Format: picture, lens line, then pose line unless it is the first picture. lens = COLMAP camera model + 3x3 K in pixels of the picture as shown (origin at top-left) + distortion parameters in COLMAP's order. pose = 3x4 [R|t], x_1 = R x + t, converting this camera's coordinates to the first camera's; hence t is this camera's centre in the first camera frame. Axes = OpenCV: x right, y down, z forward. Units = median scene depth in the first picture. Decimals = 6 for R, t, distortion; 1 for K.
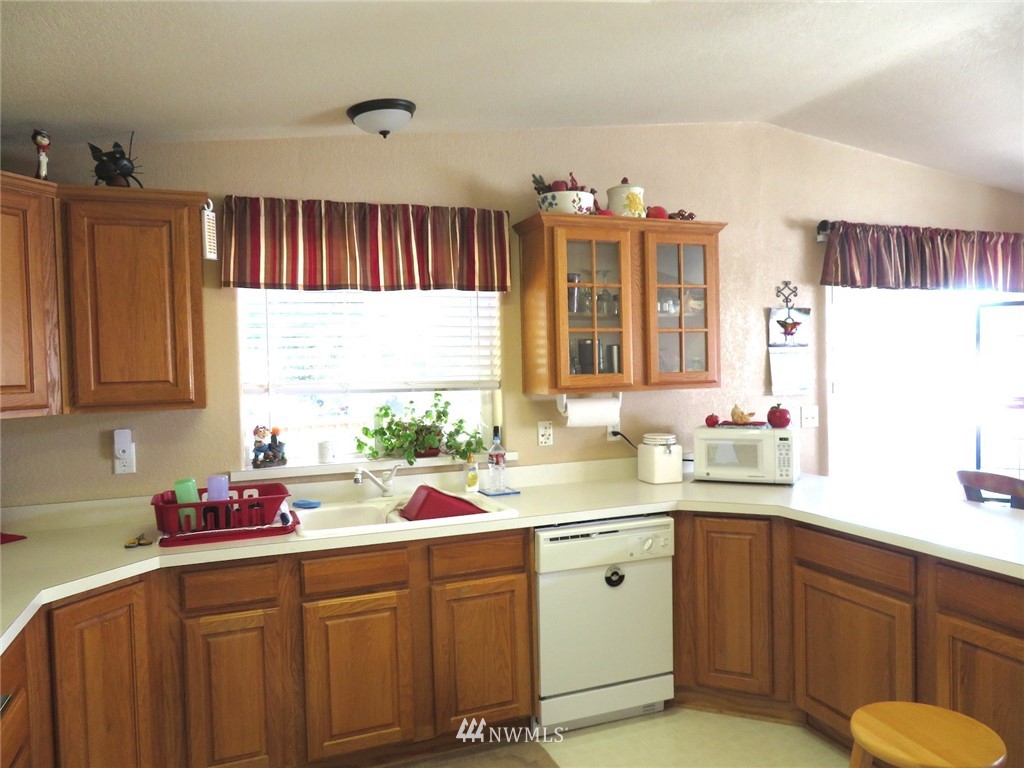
lens RADIAL K [[736.8, 0, 512.0], [0, 736.8, 384.0], [0, 0, 1]] dist [-0.000970, 0.001958]
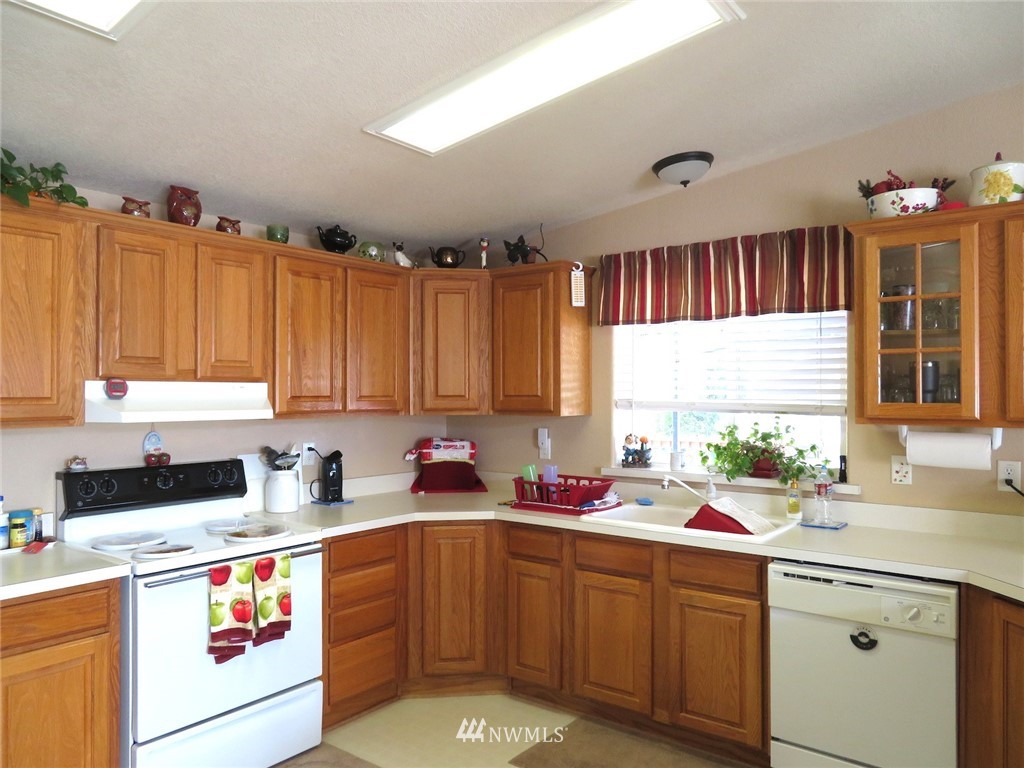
lens RADIAL K [[736.8, 0, 512.0], [0, 736.8, 384.0], [0, 0, 1]] dist [-0.000970, 0.001958]
pose [[0.517765, 0.016745, -0.855359, 0.639363], [-0.033009, 0.999455, -0.000414, -0.021268], [0.854886, 0.028449, 0.518035, 0.186902]]
